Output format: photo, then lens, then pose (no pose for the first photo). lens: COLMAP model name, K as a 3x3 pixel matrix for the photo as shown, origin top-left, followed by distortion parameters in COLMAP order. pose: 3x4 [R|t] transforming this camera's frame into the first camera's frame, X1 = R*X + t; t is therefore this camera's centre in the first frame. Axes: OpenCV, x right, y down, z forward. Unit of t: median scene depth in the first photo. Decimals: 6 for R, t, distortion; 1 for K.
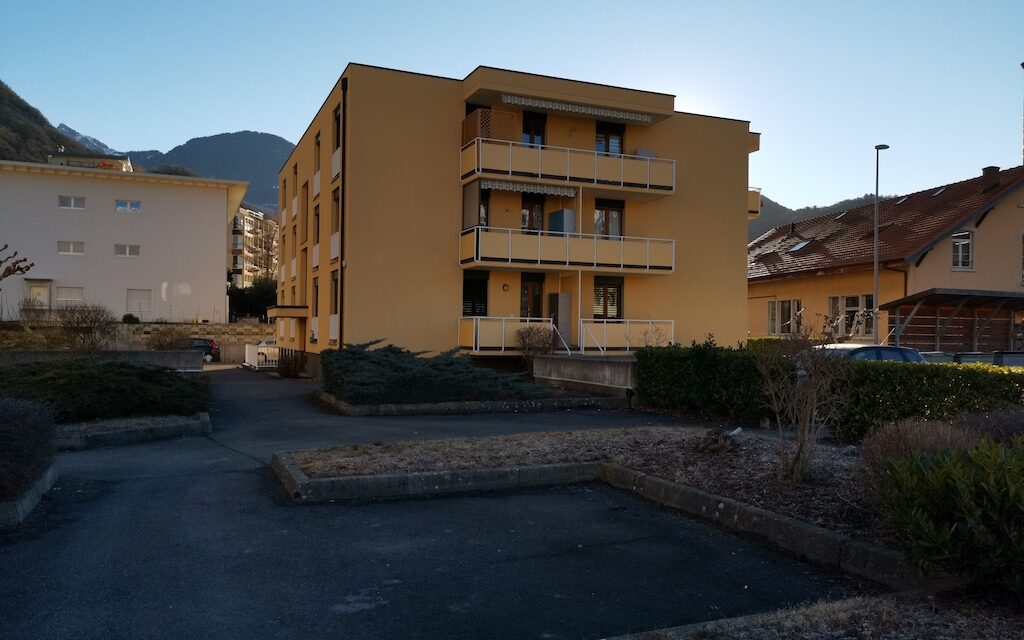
lens RADIAL K [[779.4, 0, 508.9], [0, 779.4, 316.2], [0, 0, 1]] dist [0.072336, -0.068256]
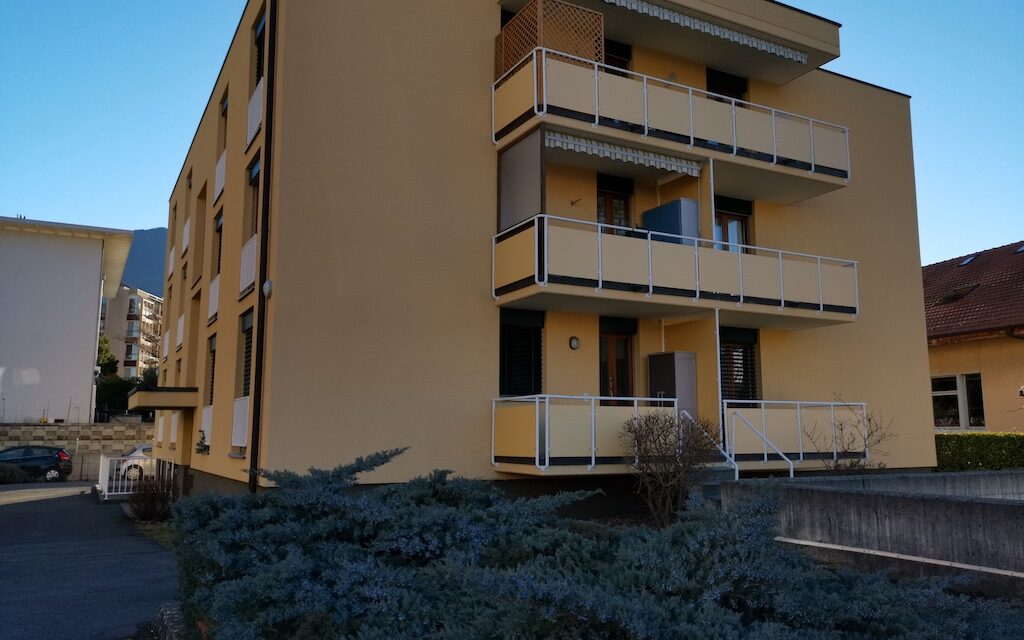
lens RADIAL K [[779.4, 0, 508.9], [0, 779.4, 316.2], [0, 0, 1]] dist [0.072336, -0.068256]
pose [[0.995068, 0.000707, 0.099192, -0.099658], [0.011595, 0.992291, -0.123390, 0.010545], [-0.098514, 0.123931, 0.987388, 0.461663]]
